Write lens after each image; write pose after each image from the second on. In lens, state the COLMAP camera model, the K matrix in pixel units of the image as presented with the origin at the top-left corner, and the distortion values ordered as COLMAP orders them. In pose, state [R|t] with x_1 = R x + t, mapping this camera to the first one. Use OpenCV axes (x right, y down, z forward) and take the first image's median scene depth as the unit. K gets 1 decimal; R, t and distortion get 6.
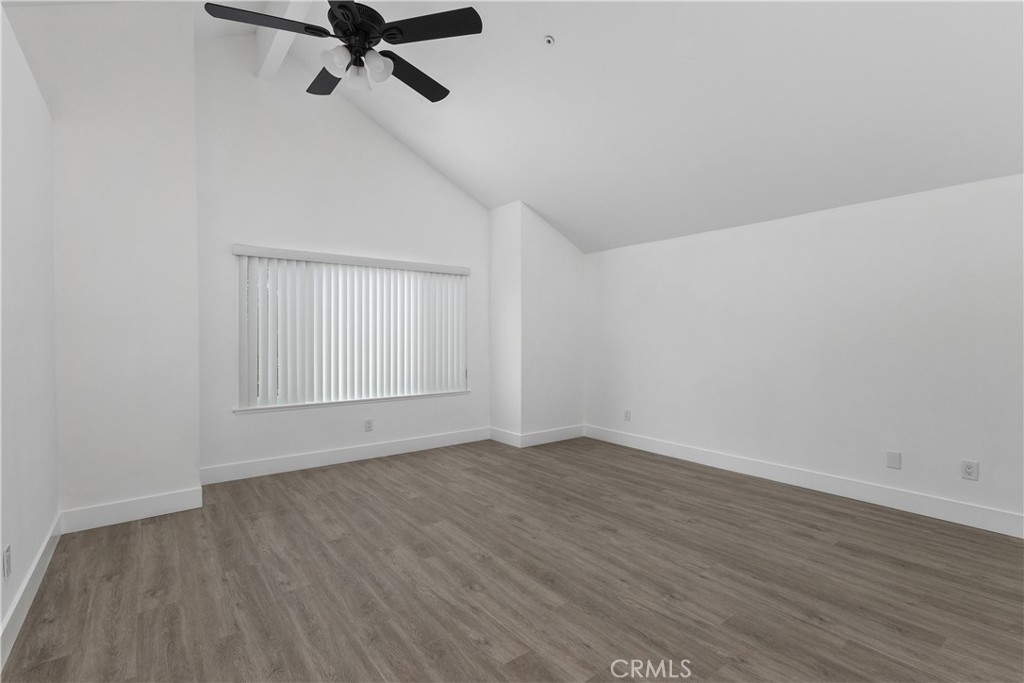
lens RADIAL K [[472.4, 0, 511.4], [0, 472.4, 338.6], [0, 0, 1]] dist [-0.002510, -0.000474]
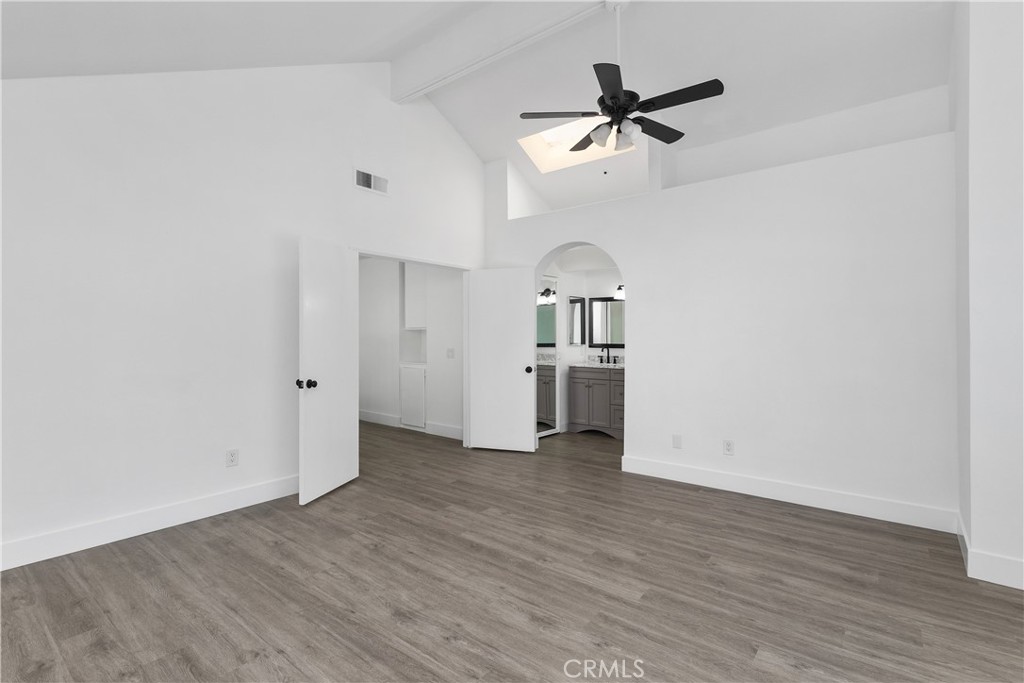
lens RADIAL K [[472.4, 0, 513.0], [0, 472.4, 338.5], [0, 0, 1]] dist [-0.002510, -0.000474]
pose [[-0.968654, 0.001359, -0.248411, 0.265567], [-0.001632, 0.999929, 0.011834, -0.019015], [0.248409, 0.011868, -0.968582, 2.048004]]
